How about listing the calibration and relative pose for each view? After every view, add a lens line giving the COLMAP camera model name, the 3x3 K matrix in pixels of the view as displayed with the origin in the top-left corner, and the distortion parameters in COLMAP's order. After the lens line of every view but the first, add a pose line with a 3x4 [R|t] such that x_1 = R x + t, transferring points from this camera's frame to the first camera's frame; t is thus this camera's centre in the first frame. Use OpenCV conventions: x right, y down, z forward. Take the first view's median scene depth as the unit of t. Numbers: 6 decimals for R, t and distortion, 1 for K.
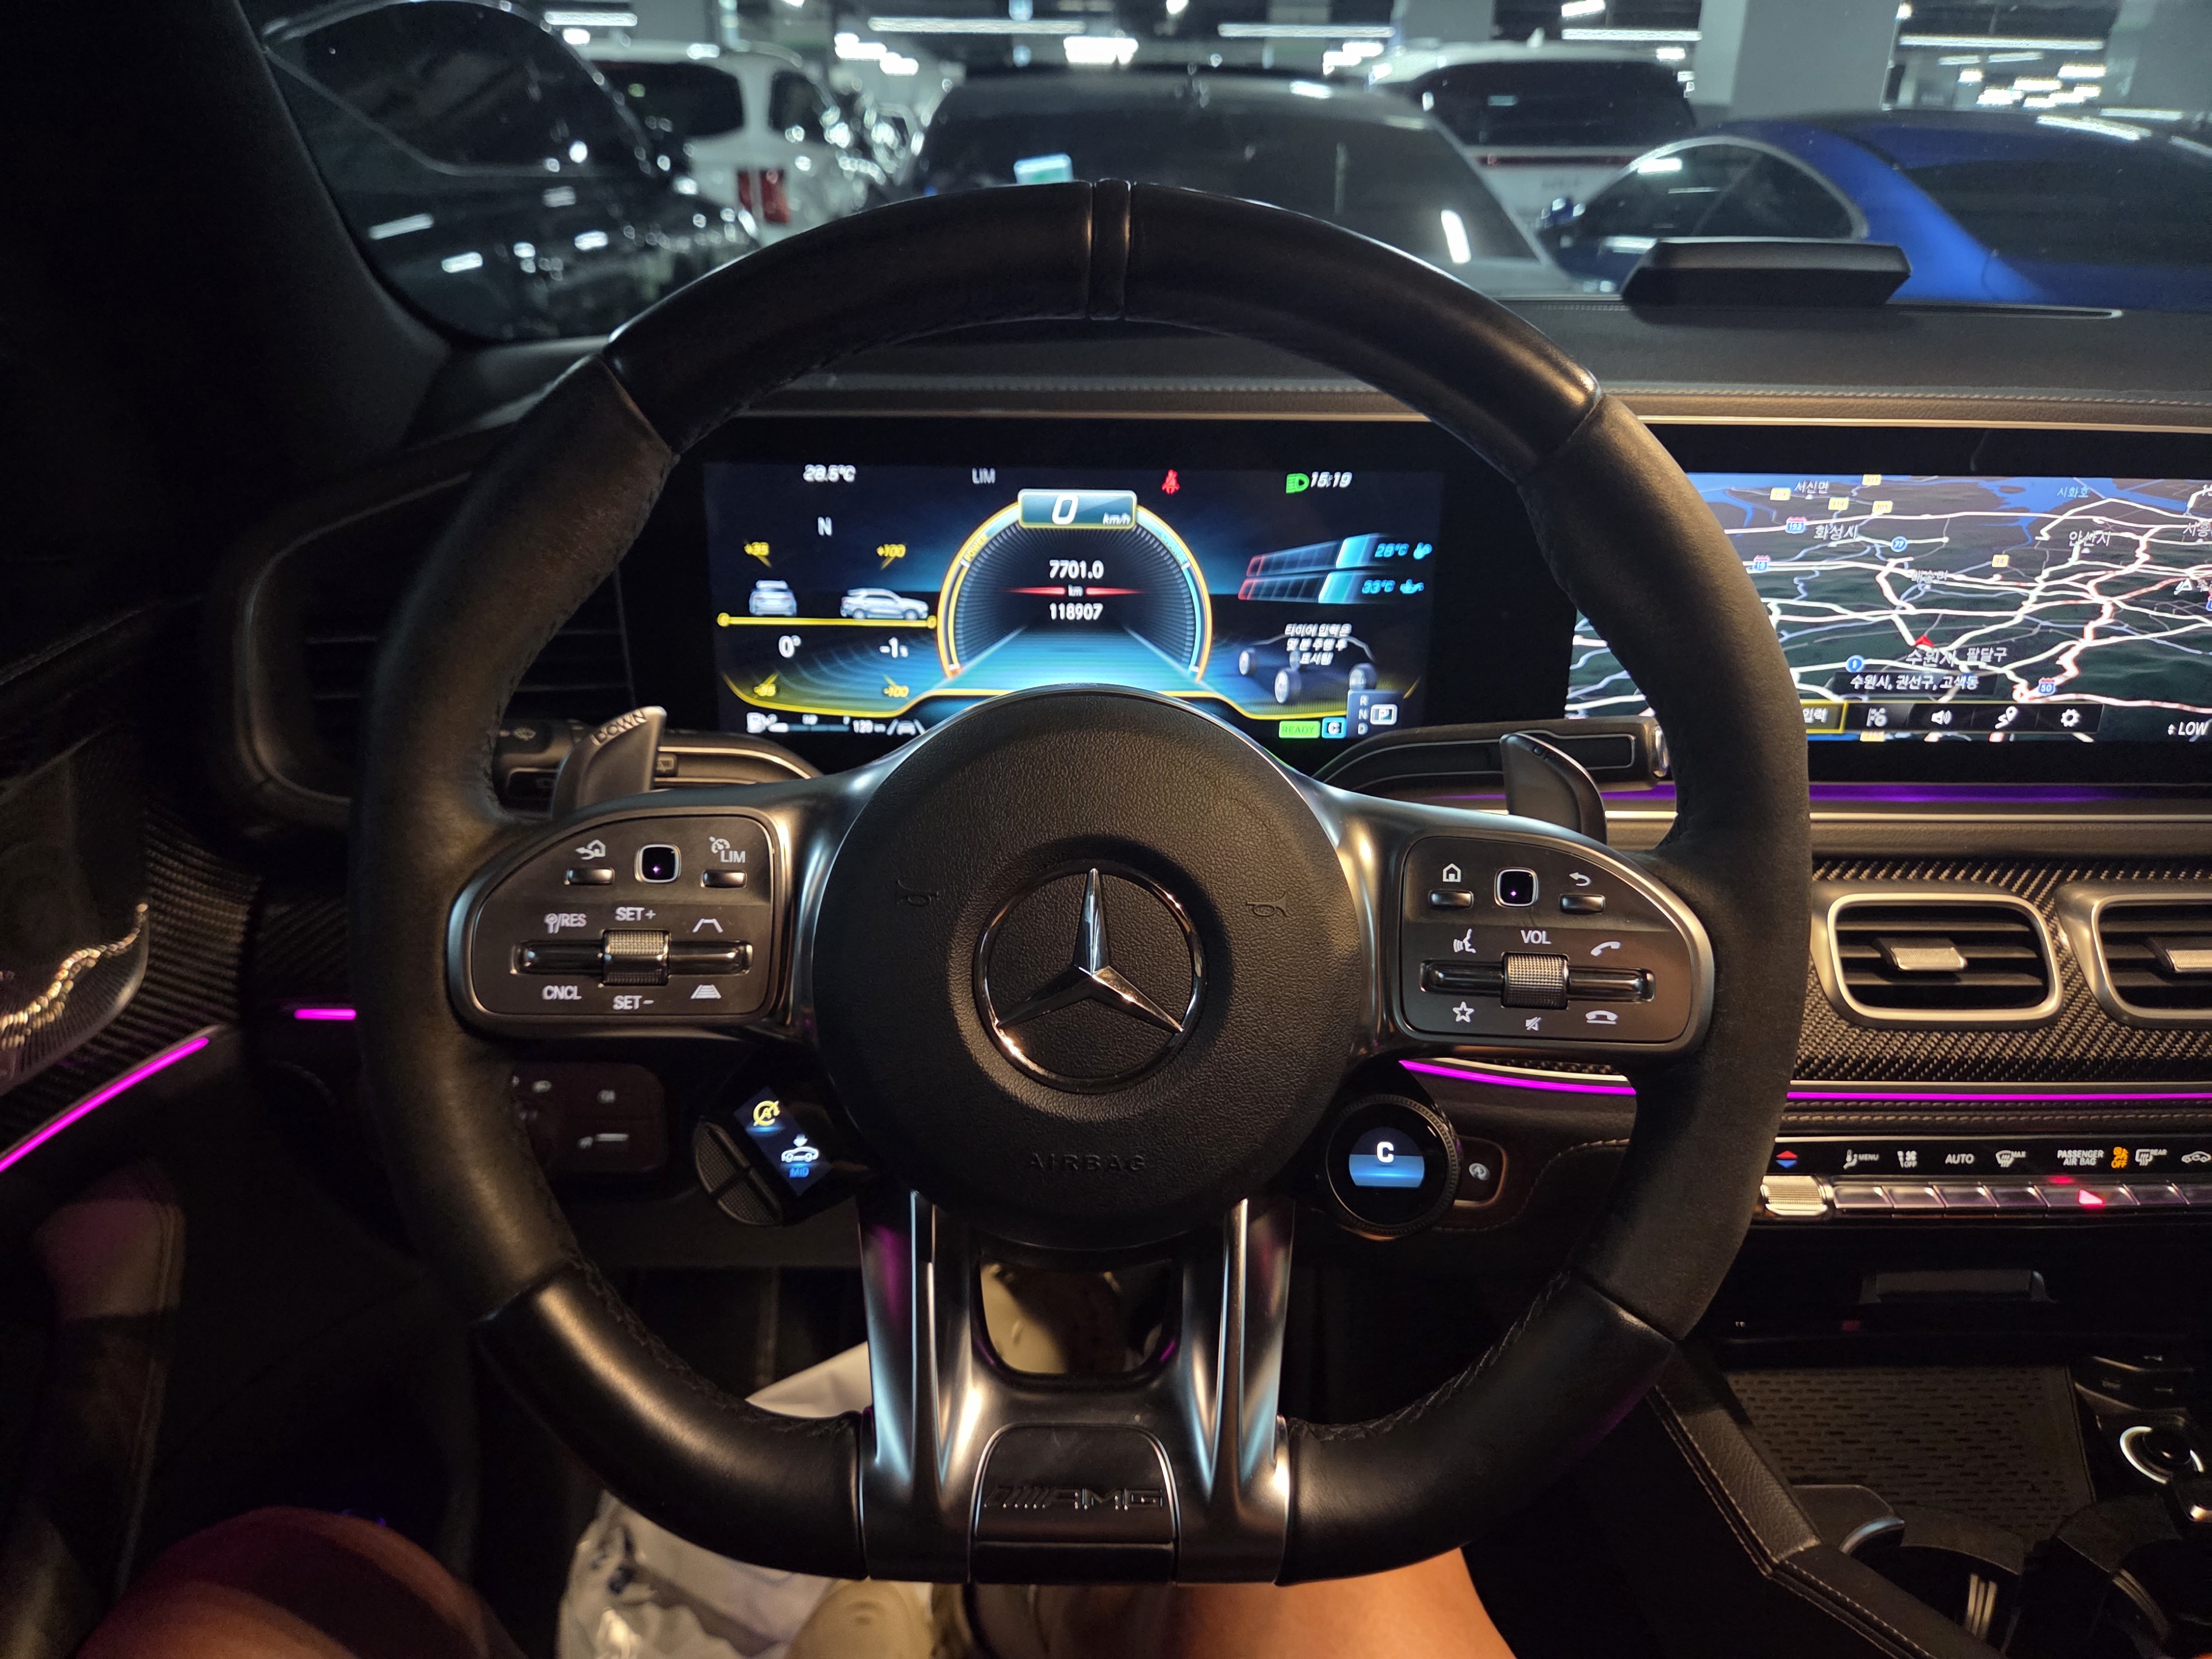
lens RADIAL K [[1477.6, 0, 1106.0], [0, 1477.6, 829.5], [0, 0, 1]] dist [0.051884, -0.054556]
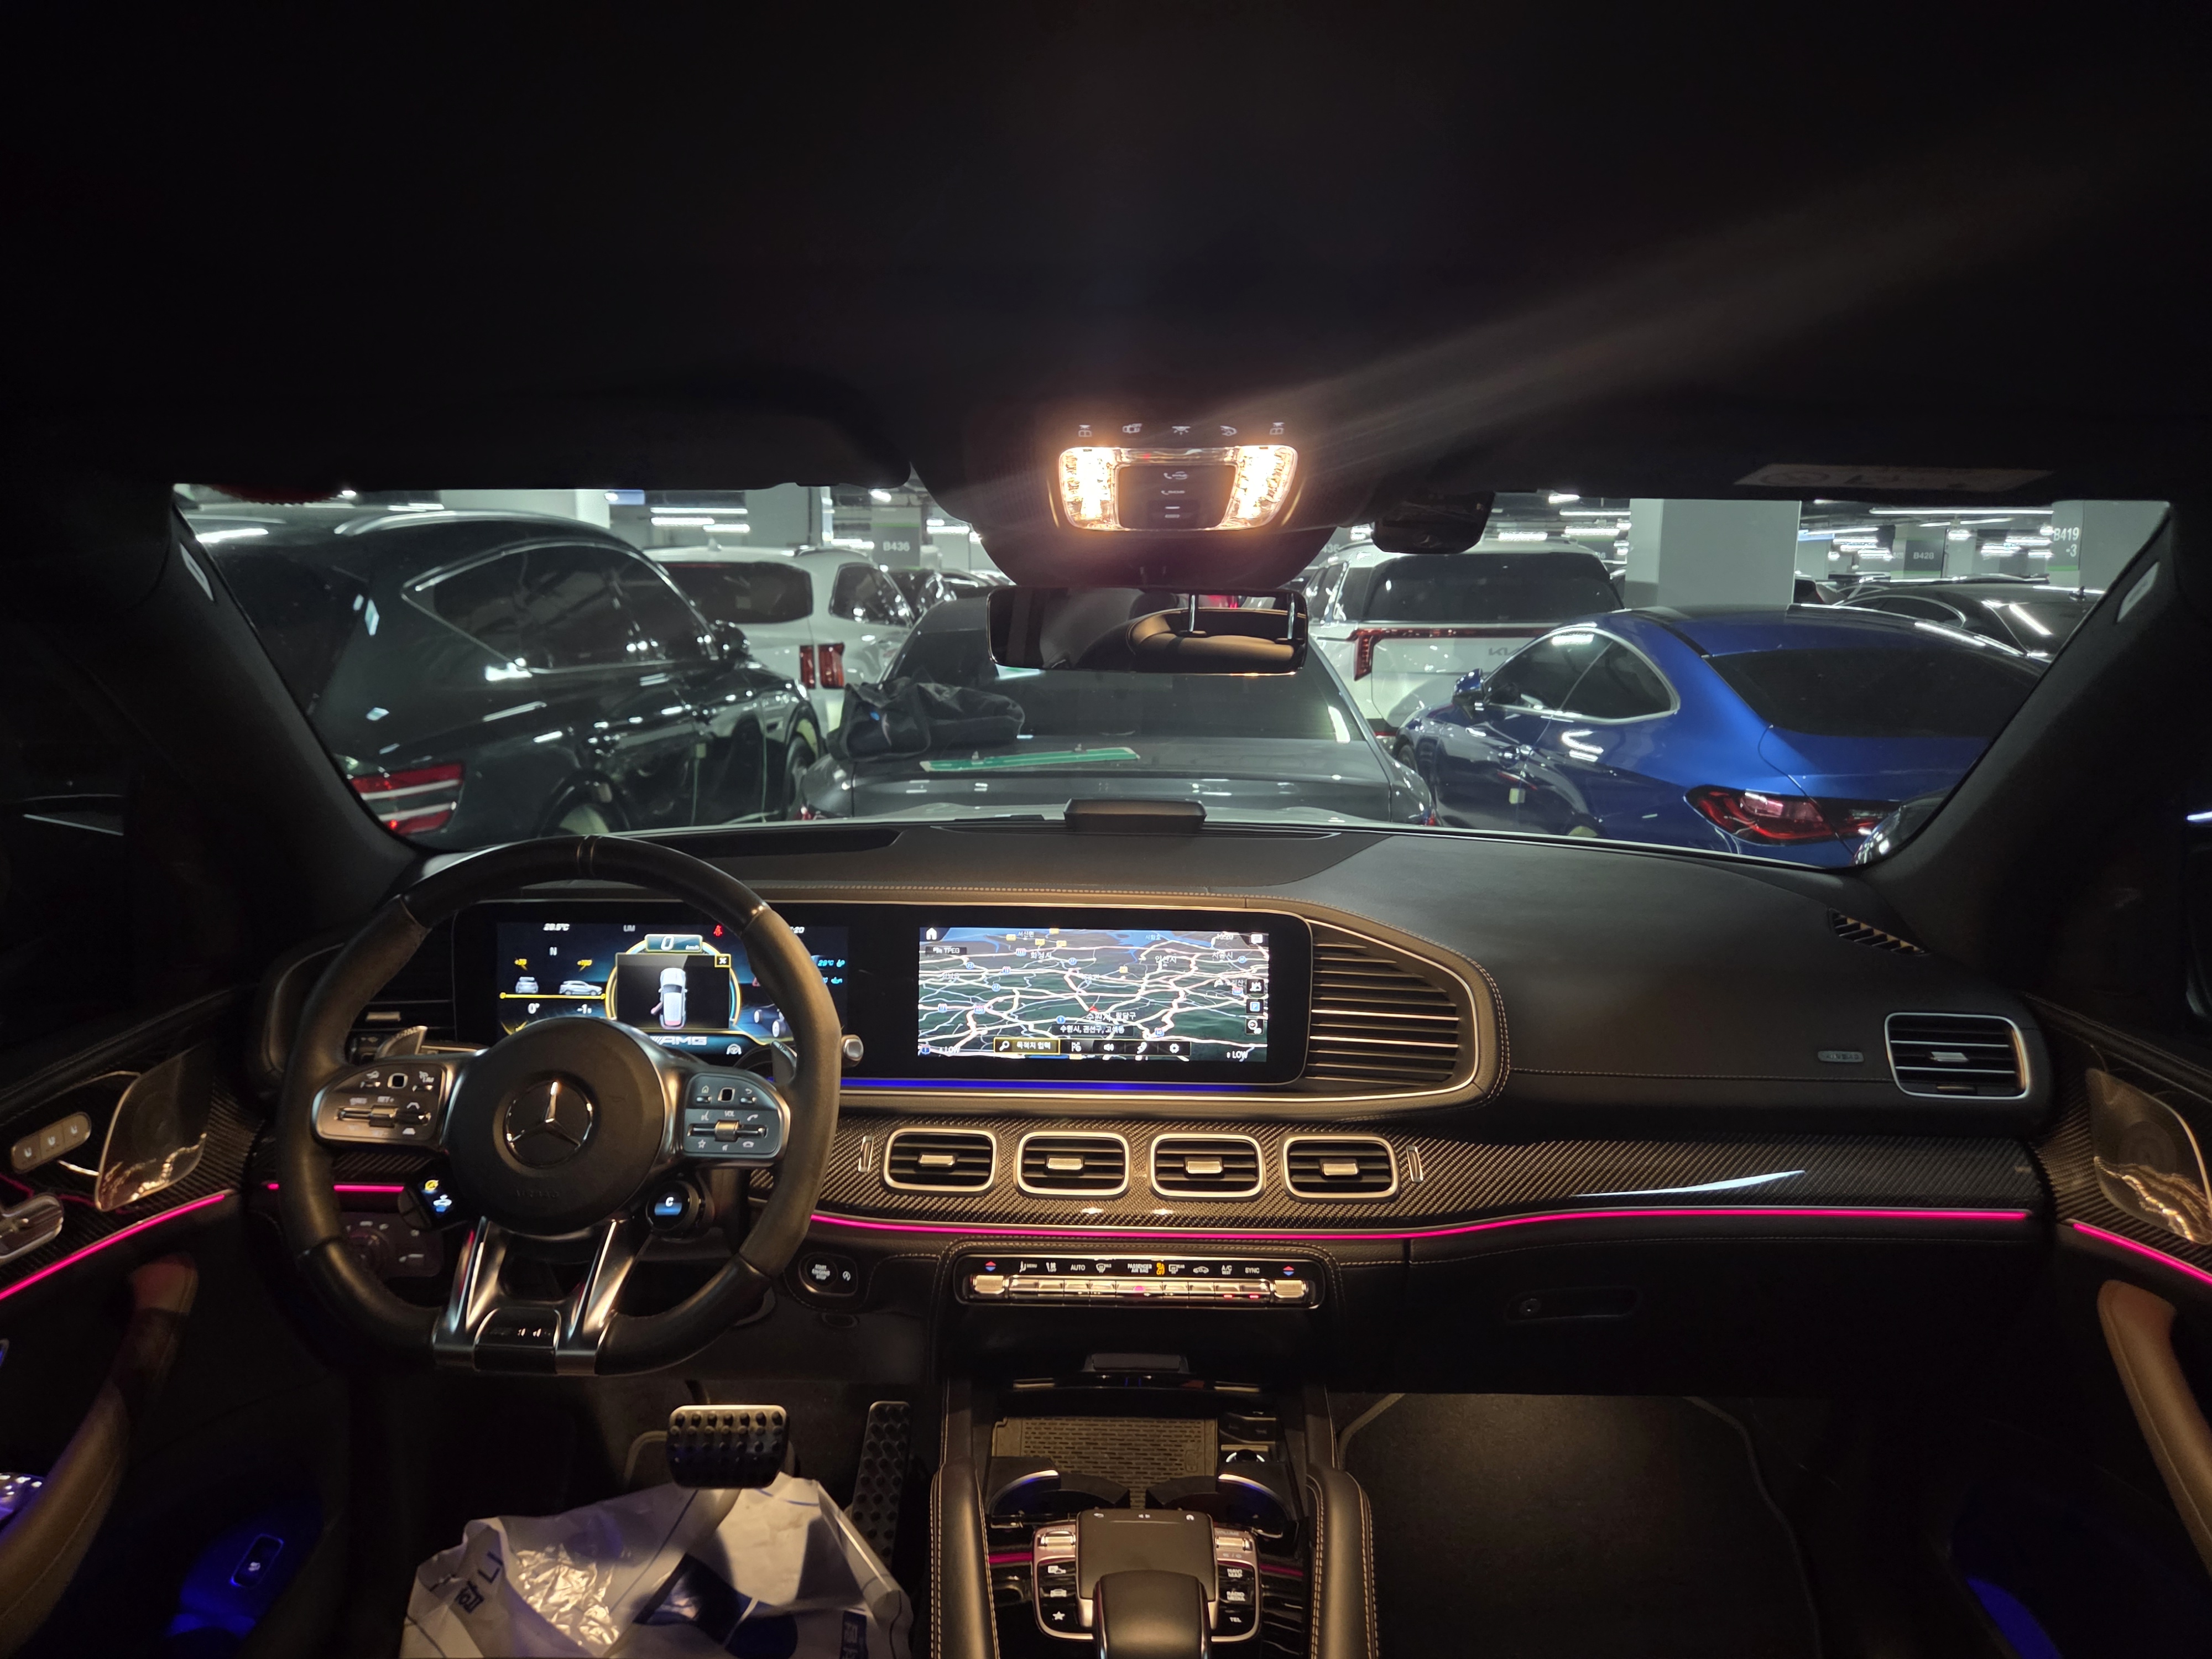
lens RADIAL K [[1432.0, 0, 1089.4], [0, 1432.0, 833.9], [0, 0, 1]] dist [0.071438, -0.069871]
pose [[0.998716, -0.000636, -0.050657, 0.653301], [-0.012962, 0.963433, -0.267636, 0.169337], [0.048975, 0.267949, 0.962187, -0.953425]]
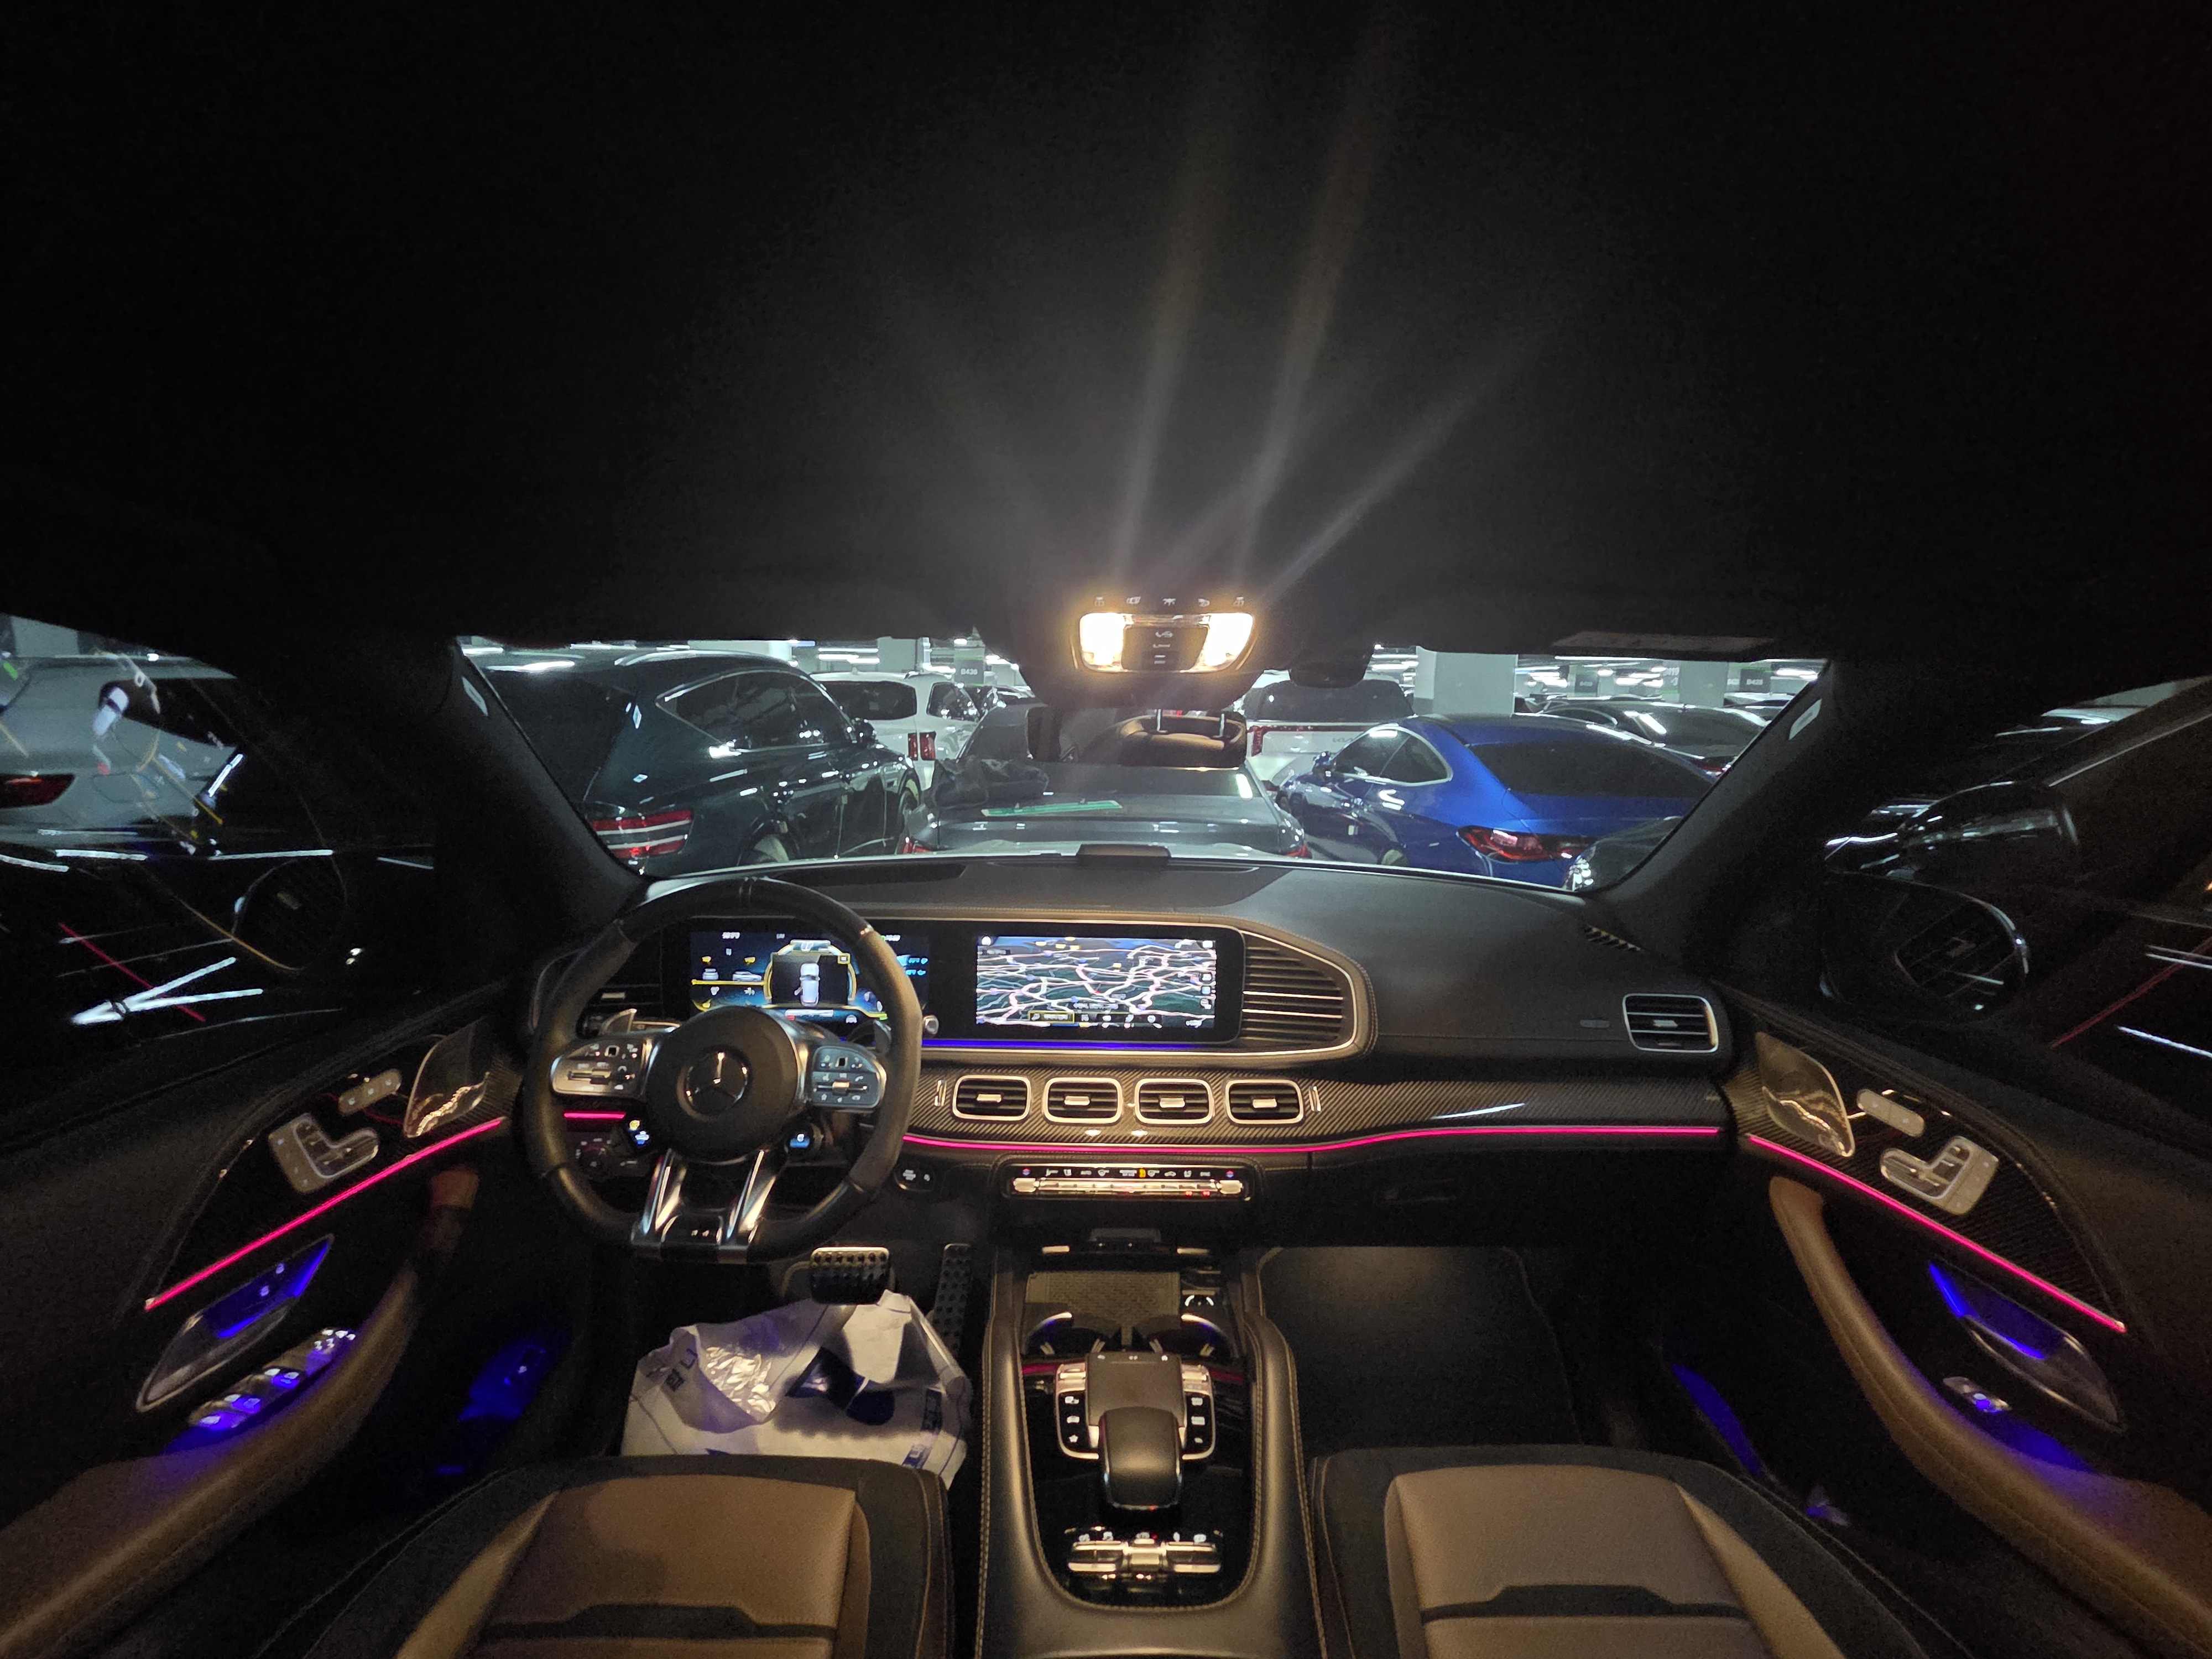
lens RADIAL K [[883.5, 0, 1106.0], [0, 883.5, 829.5], [0, 0, 1]] dist [0.013207, -0.011708]
pose [[0.999571, 0.002286, -0.029195, 0.629259], [-0.010639, 0.957177, -0.289309, 0.075257], [0.027283, 0.289495, 0.956790, -0.795728]]
